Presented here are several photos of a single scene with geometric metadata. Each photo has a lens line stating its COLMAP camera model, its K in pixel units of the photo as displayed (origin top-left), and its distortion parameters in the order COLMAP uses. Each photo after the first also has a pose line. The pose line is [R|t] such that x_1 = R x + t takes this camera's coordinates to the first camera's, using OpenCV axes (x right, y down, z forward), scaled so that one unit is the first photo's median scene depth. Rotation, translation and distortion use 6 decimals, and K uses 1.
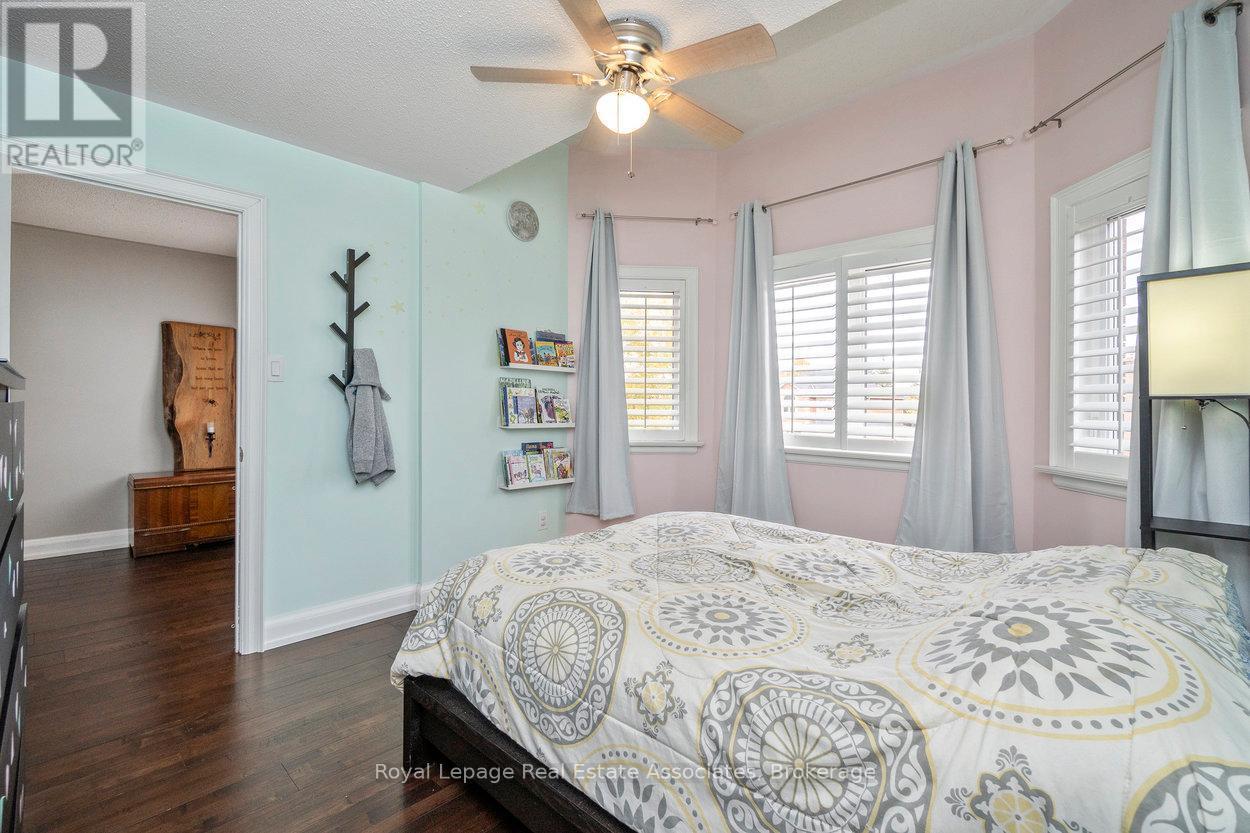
lens RADIAL K [[545.3, 0, 618.0], [0, 545.3, 411.2], [0, 0, 1]] dist [0.003260, 0.000359]
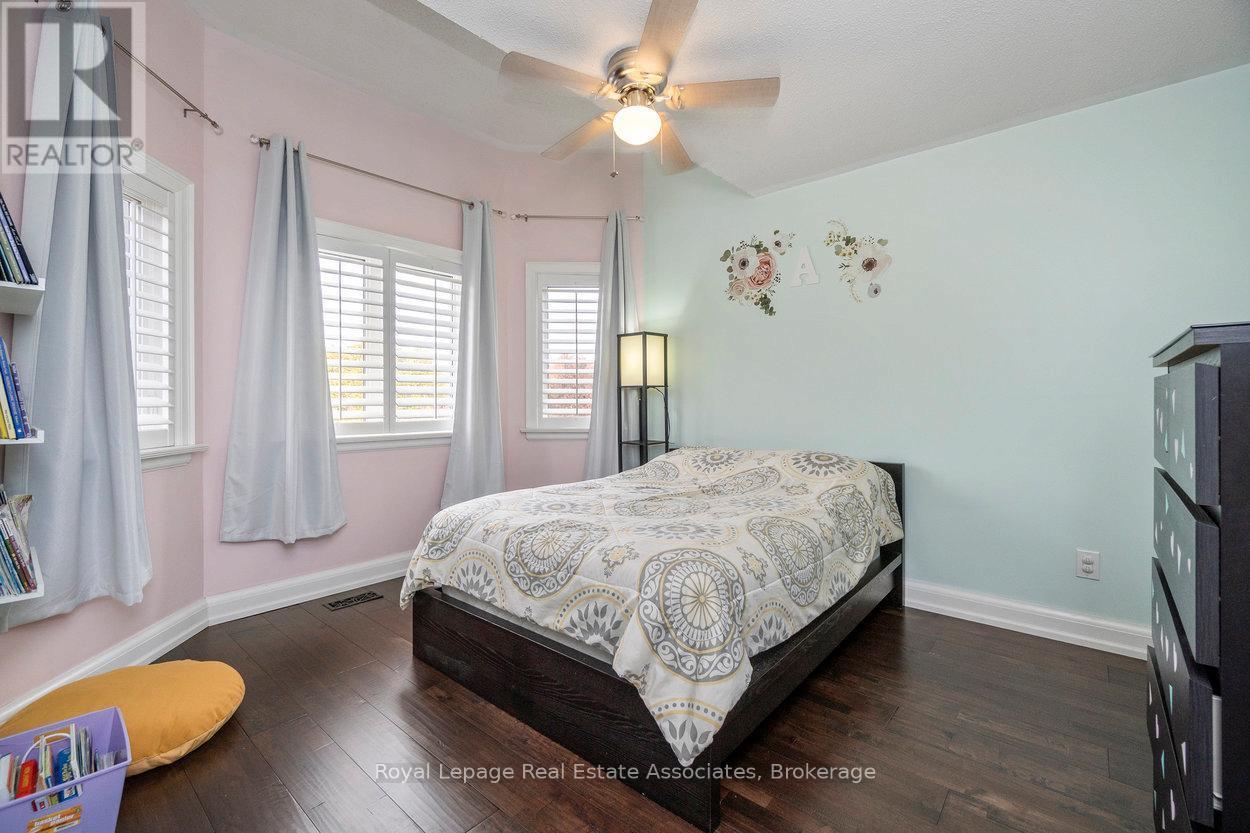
lens RADIAL K [[540.7, 0, 623.6], [0, 540.7, 398.5], [0, 0, 1]] dist [-0.008037, 0.000480]
pose [[-0.060858, -0.019364, 0.997959, -0.691850], [0.003553, 0.999801, 0.019617, -0.015639], [-0.998140, 0.004740, -0.060777, 0.668705]]
